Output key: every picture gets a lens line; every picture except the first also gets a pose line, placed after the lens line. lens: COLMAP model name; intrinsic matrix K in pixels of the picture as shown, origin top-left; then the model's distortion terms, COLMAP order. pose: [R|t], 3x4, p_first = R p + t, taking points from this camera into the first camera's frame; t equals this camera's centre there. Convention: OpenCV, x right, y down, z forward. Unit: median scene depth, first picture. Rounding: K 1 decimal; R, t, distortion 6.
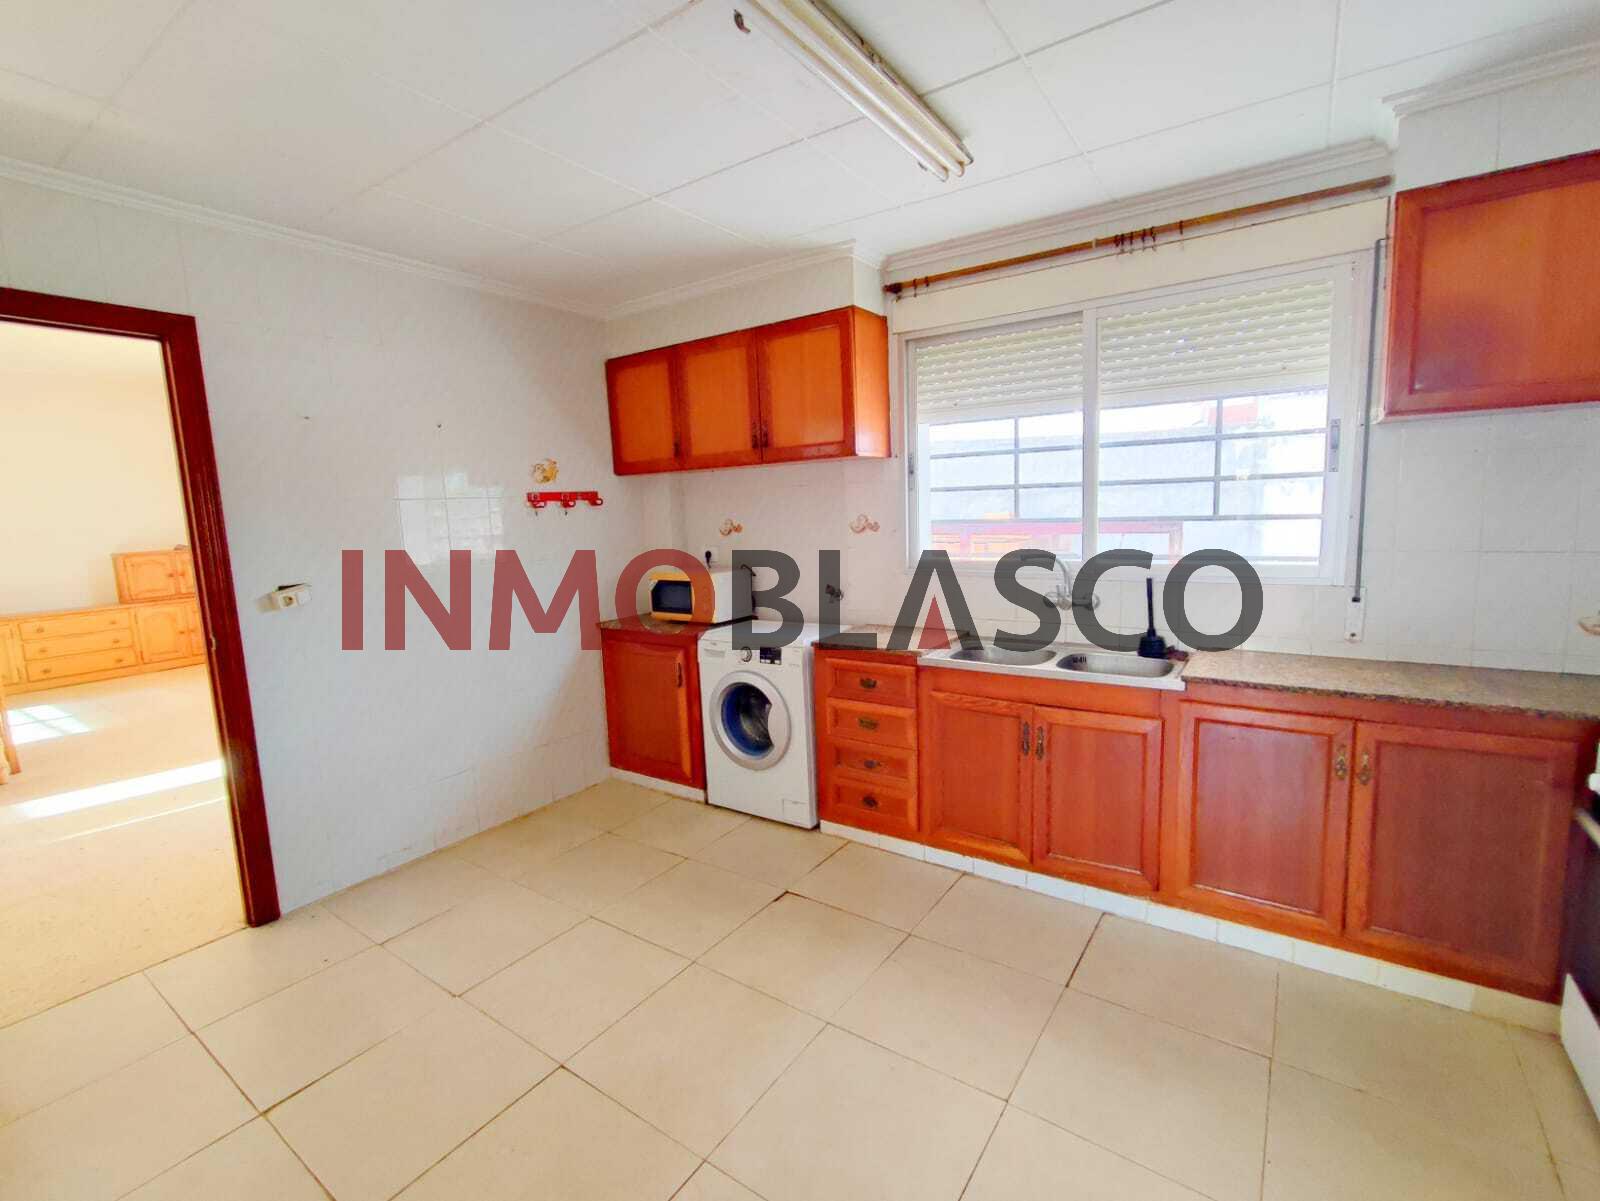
lens RADIAL K [[731.5, 0, 795.8], [0, 731.5, 601.4], [0, 0, 1]] dist [0.005875, 0.000408]
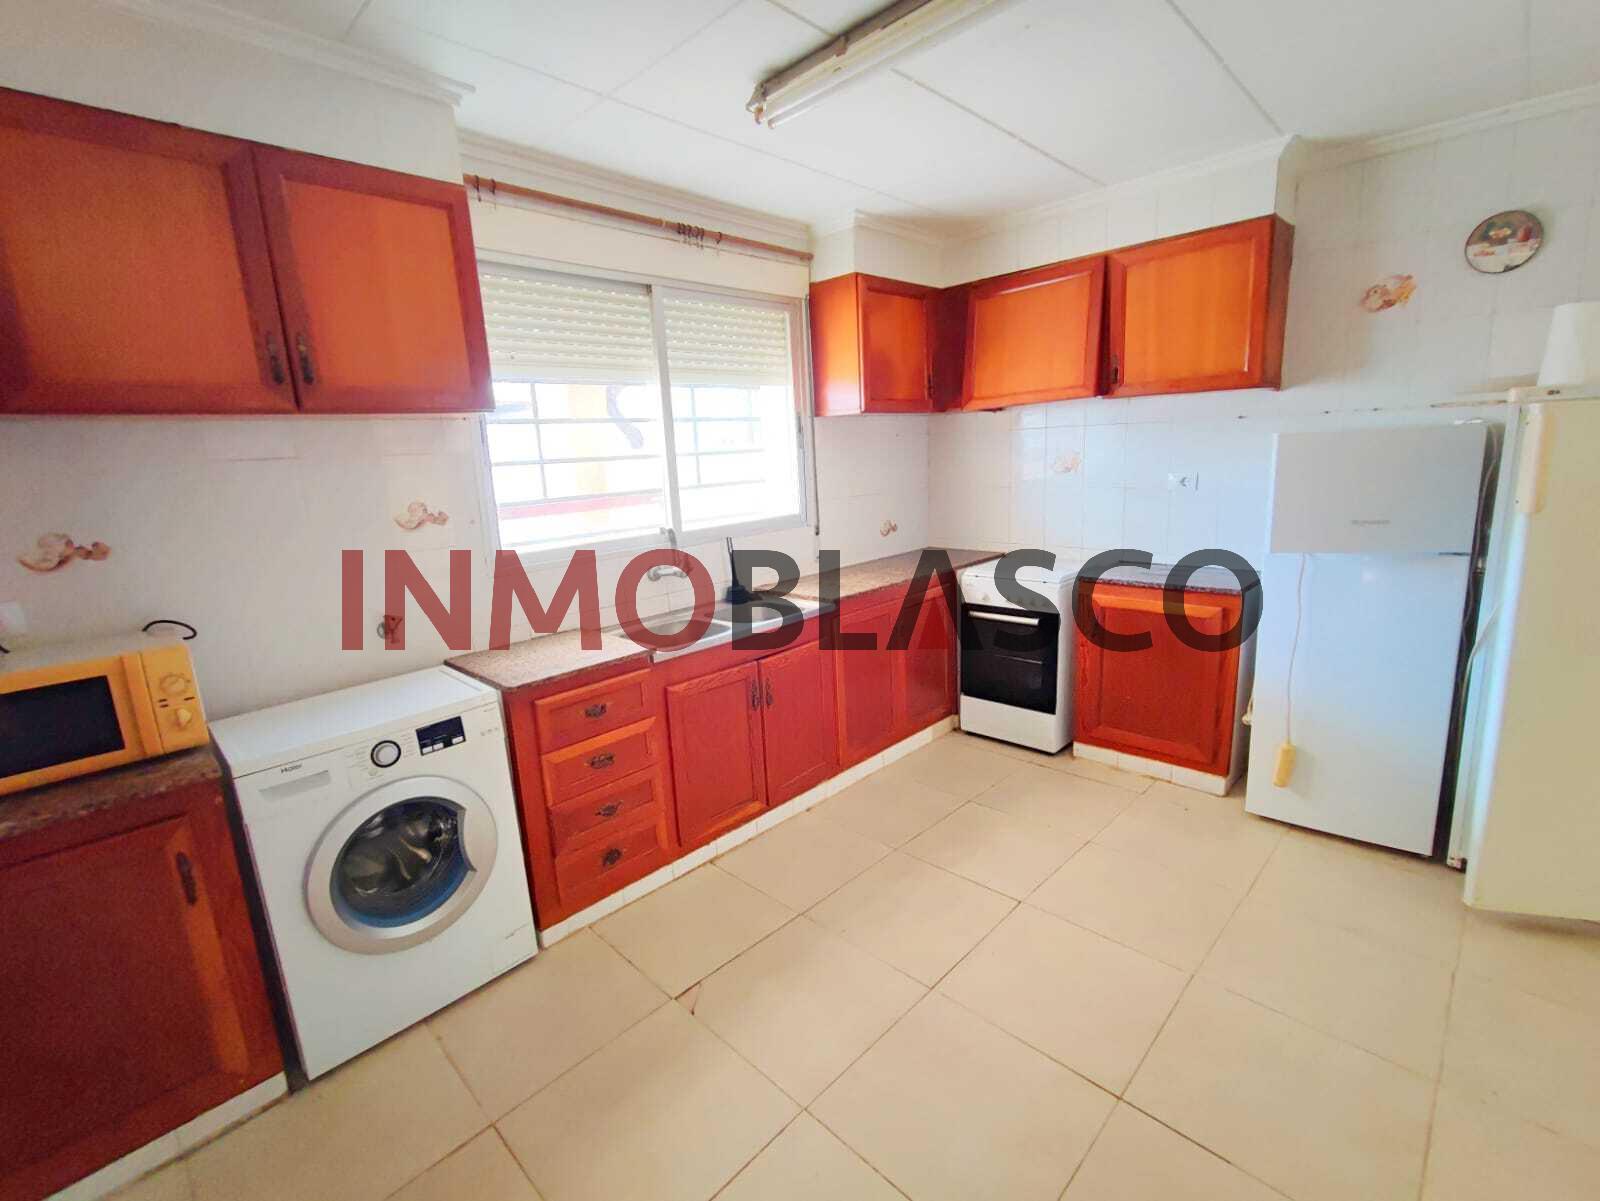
lens RADIAL K [[731.5, 0, 796.9], [0, 731.5, 600.0], [0, 0, 1]] dist [0.005875, 0.000408]
pose [[0.165452, -0.171136, 0.971256, -0.600889], [0.172399, 0.974684, 0.142372, -0.076146], [-0.971033, 0.143888, 0.190767, 0.634881]]
